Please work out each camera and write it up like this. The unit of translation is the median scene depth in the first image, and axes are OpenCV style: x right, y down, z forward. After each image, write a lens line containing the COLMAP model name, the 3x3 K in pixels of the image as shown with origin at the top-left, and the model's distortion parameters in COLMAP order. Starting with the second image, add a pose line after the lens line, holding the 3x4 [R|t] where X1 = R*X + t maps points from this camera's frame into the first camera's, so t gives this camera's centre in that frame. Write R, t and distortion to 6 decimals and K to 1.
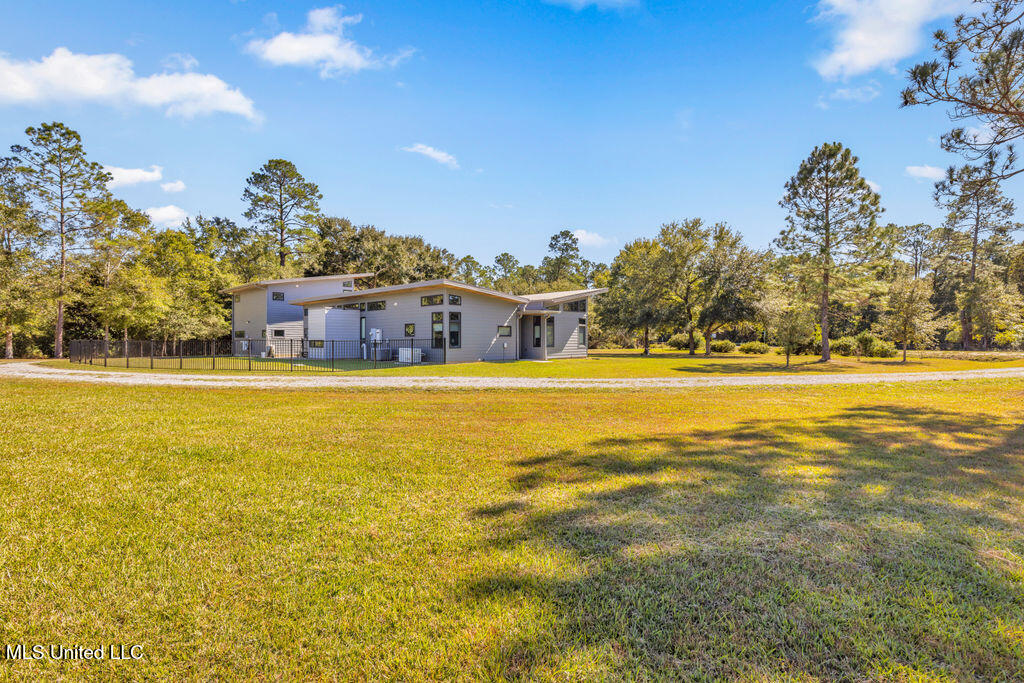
lens RADIAL K [[467.1, 0, 512.0], [0, 467.1, 341.5], [0, 0, 1]] dist [0.002092, 0.000282]
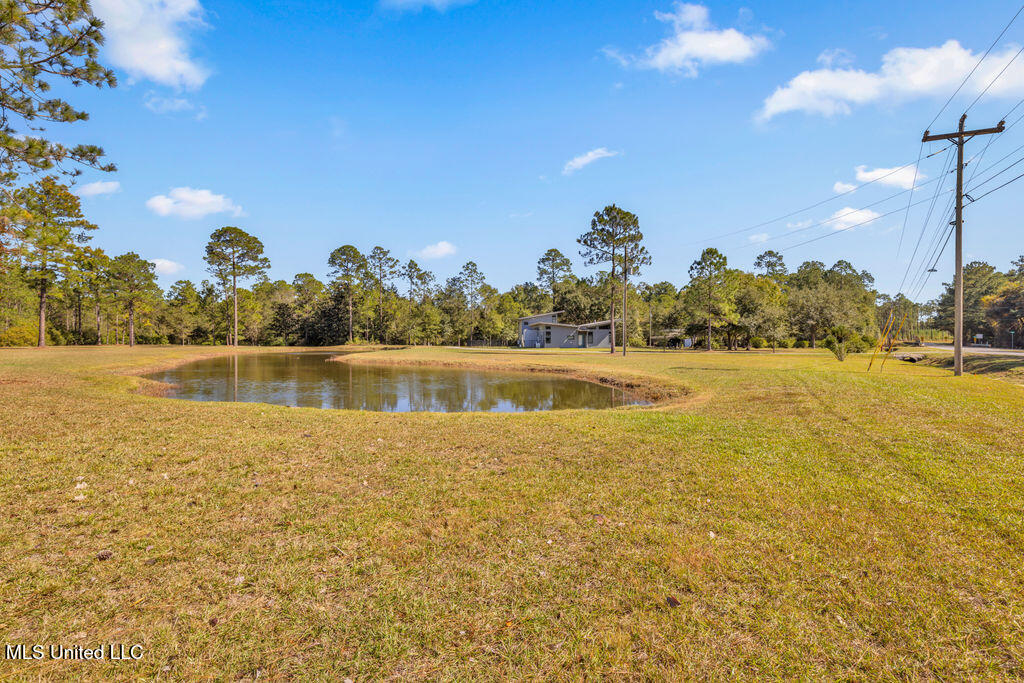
lens RADIAL K [[472.8, 0, 512.0], [0, 472.8, 341.5], [0, 0, 1]] dist [-0.000204, -0.000016]
pose [[0.744133, 0.003725, -0.668021, 0.952926], [-0.002079, 0.999993, 0.003260, -0.003333], [0.668028, -0.001037, 0.744136, -0.808353]]
